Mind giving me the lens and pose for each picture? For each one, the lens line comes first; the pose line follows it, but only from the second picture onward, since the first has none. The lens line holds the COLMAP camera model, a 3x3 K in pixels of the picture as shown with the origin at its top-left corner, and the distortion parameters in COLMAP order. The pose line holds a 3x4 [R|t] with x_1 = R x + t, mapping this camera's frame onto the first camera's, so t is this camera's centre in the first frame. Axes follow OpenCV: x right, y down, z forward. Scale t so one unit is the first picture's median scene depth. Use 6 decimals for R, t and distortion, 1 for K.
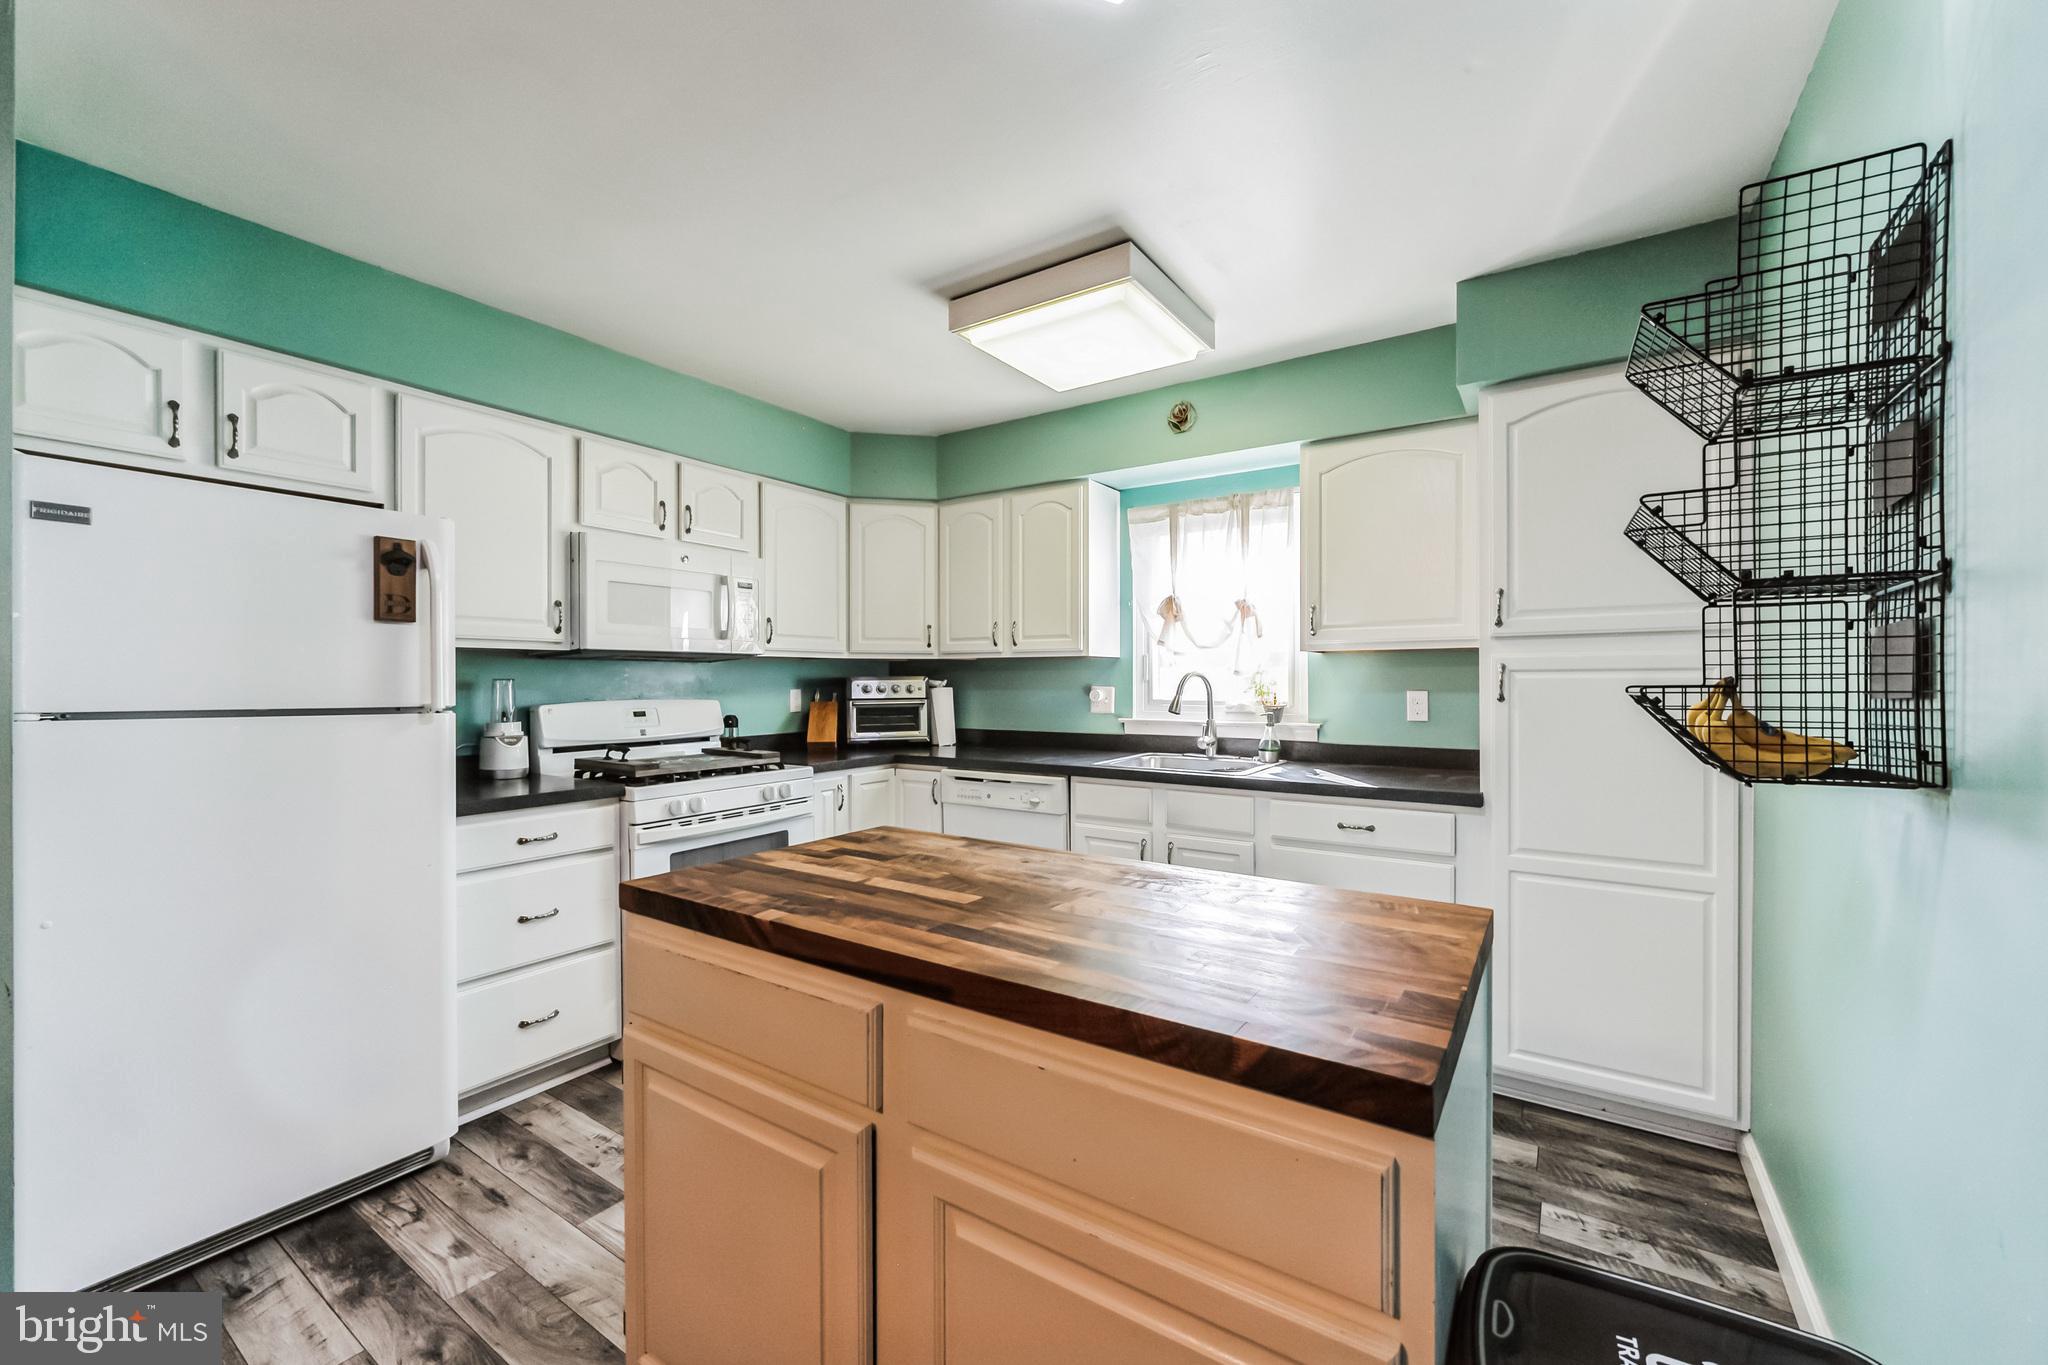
lens RADIAL K [[818.5, 0, 1020.7], [0, 818.5, 684.0], [0, 0, 1]] dist [0.001319, -0.000244]
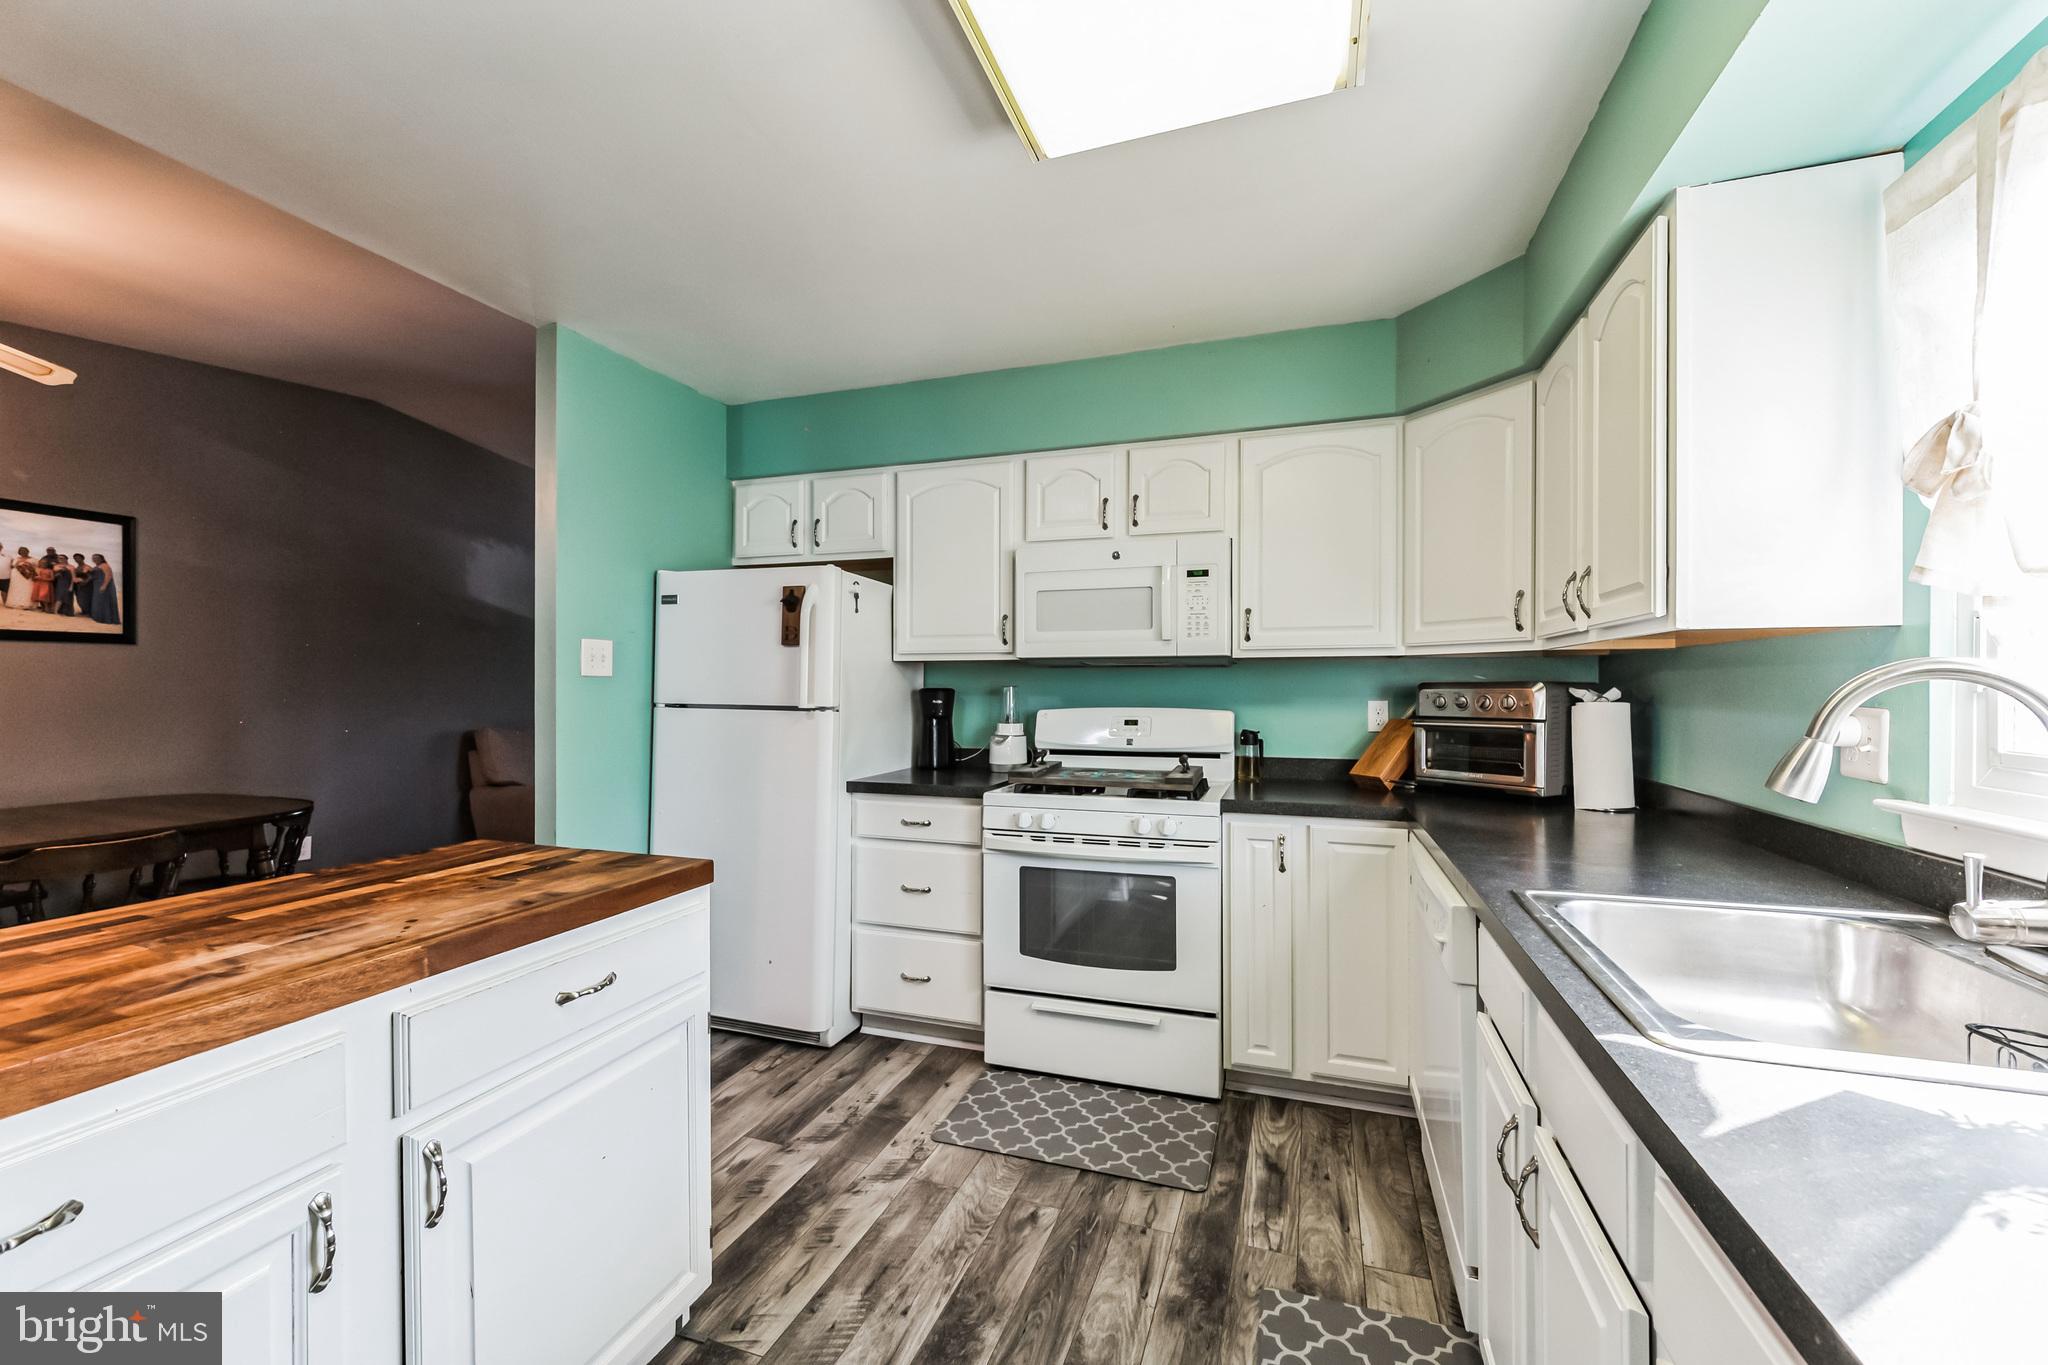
lens RADIAL K [[818.5, 0, 1022.1], [0, 818.5, 684.4], [0, 0, 1]] dist [0.001319, -0.000244]
pose [[0.250458, -0.000094, -0.968127, 0.489532], [-0.006754, 0.999975, -0.001844, -0.006248], [0.968104, 0.007000, 0.250451, 0.722210]]
